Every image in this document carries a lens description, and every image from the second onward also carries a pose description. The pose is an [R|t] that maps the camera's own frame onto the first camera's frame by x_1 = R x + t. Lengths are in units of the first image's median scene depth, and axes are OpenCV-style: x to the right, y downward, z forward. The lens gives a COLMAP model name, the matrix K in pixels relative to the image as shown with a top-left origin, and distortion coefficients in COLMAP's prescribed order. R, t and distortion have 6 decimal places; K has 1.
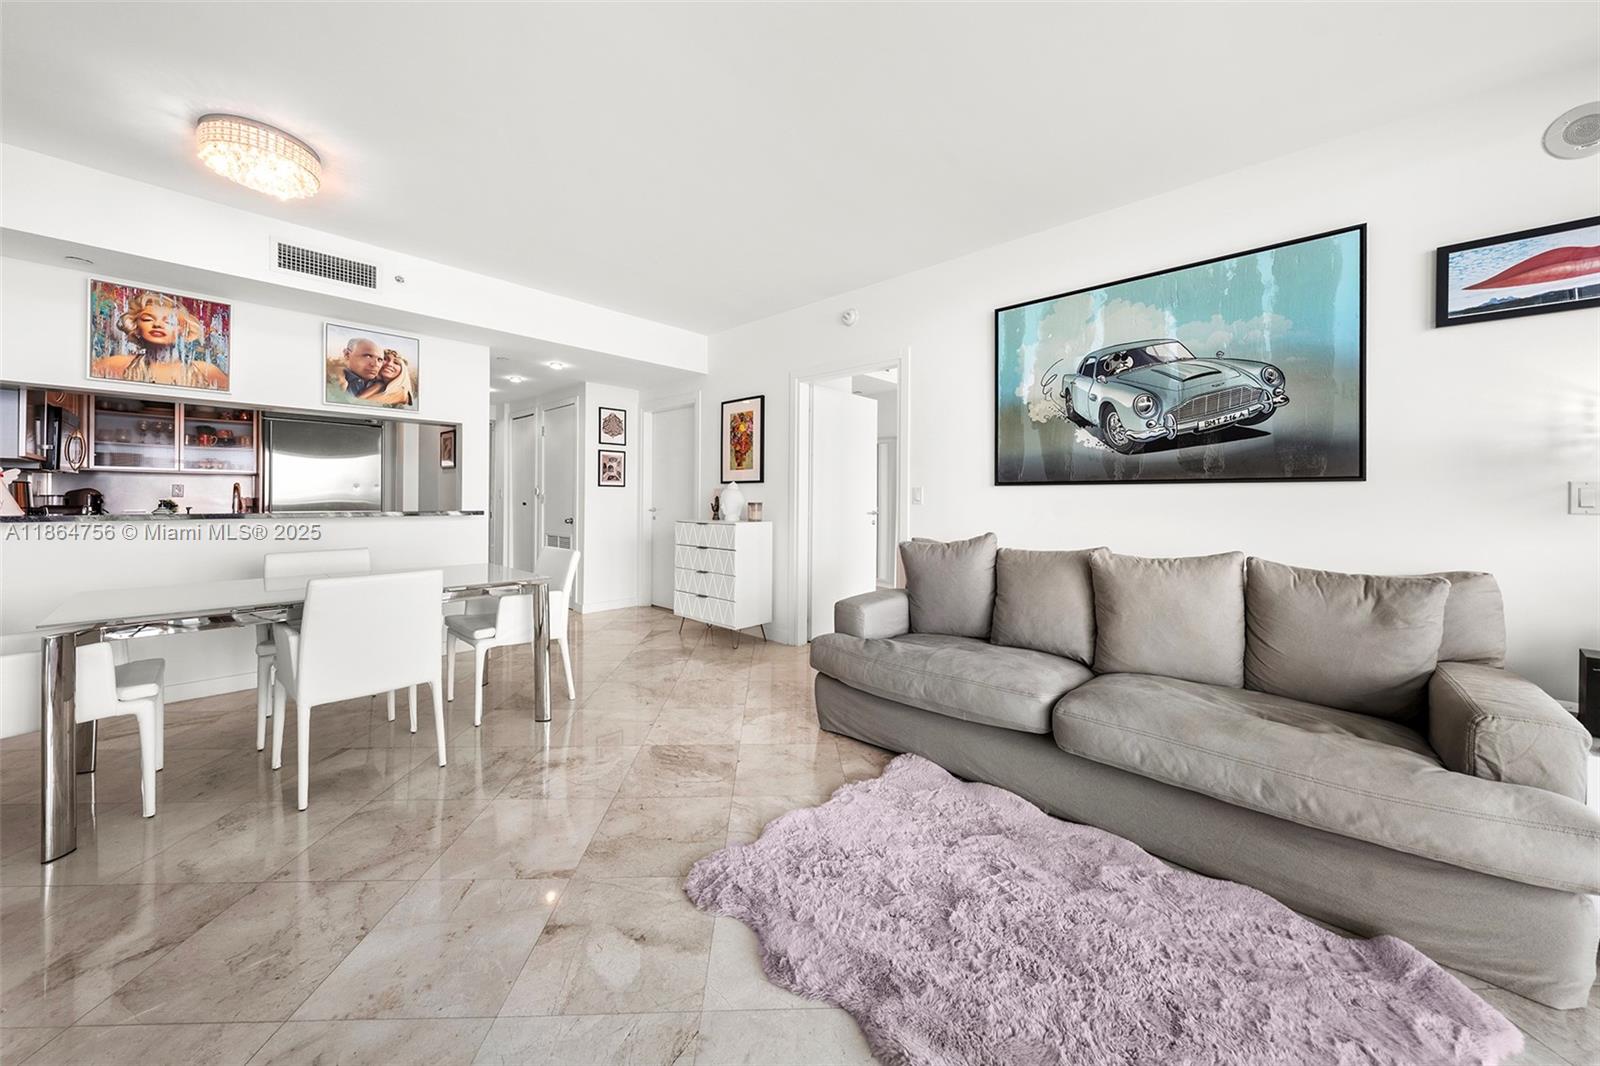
lens RADIAL K [[555.7, 0, 794.4], [0, 555.7, 500.9], [0, 0, 1]] dist [-0.000819, -0.000138]
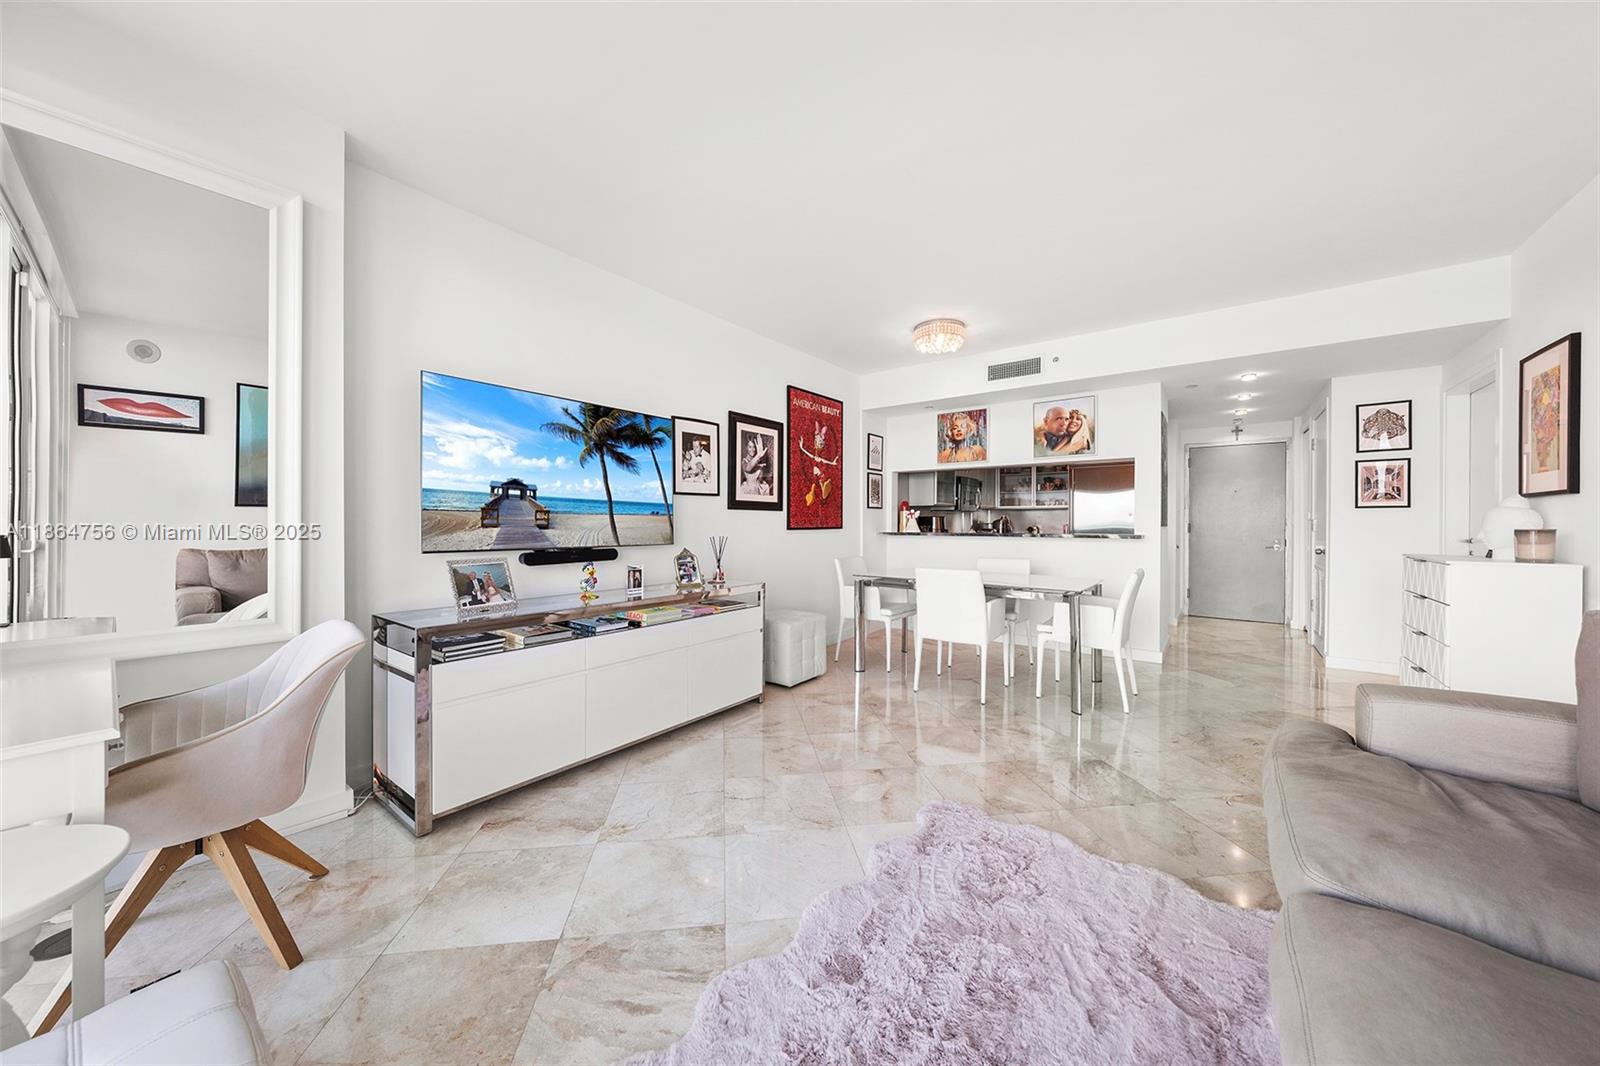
lens RADIAL K [[548.6, 0, 800.0], [0, 548.6, 533.0], [0, 0, 1]] dist [-0.000068, 0.000035]
pose [[0.106919, 0.012573, -0.994188, 0.504890], [-0.004479, 0.999916, 0.012163, 0.003649], [0.994258, 0.003152, 0.106966, 0.235446]]
